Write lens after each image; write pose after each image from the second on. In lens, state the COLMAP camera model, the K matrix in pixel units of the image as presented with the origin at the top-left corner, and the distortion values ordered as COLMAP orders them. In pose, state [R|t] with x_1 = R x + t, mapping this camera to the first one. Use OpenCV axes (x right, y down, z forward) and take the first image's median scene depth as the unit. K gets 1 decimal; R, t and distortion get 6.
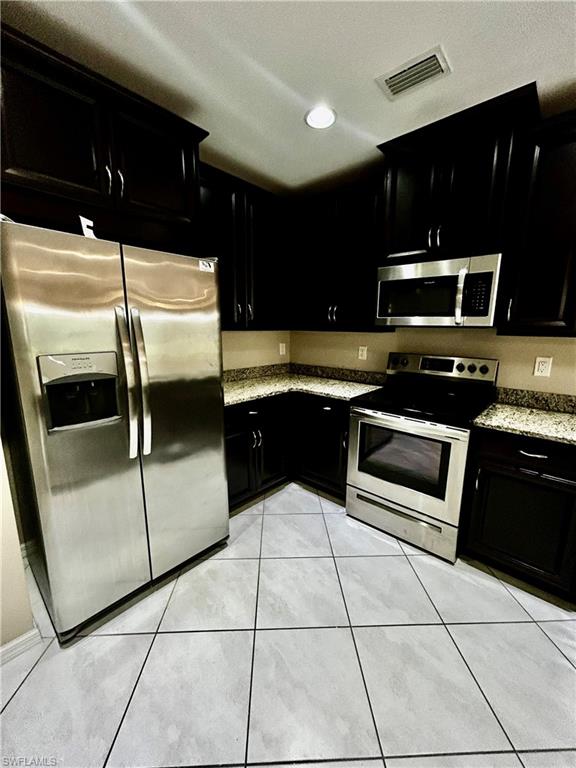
lens RADIAL K [[312.2, 0, 289.6], [0, 312.2, 383.6], [0, 0, 1]] dist [-0.011001, 0.000532]
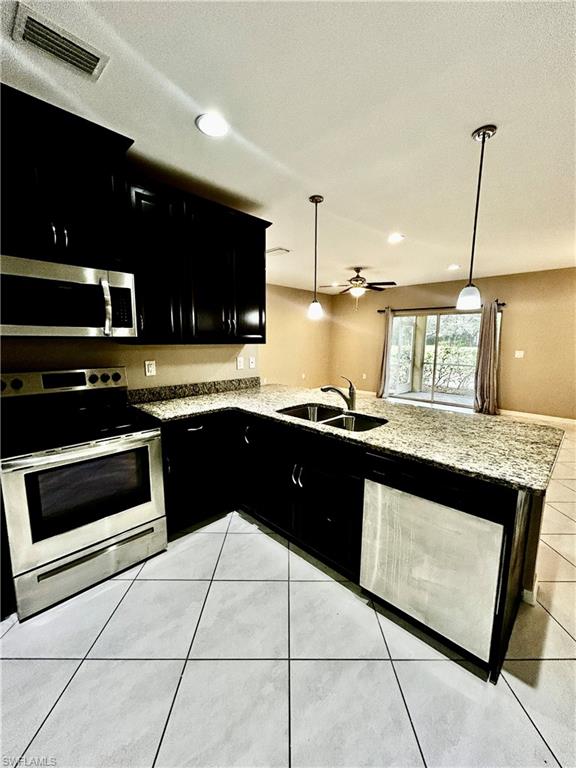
lens RADIAL K [[312.2, 0, 289.7], [0, 312.2, 384.0], [0, 0, 1]] dist [-0.011001, 0.000532]
pose [[0.019625, -0.153457, 0.987960, -0.476677], [0.175844, 0.973277, 0.147683, -0.084308], [-0.984222, 0.170828, 0.046085, 0.412377]]
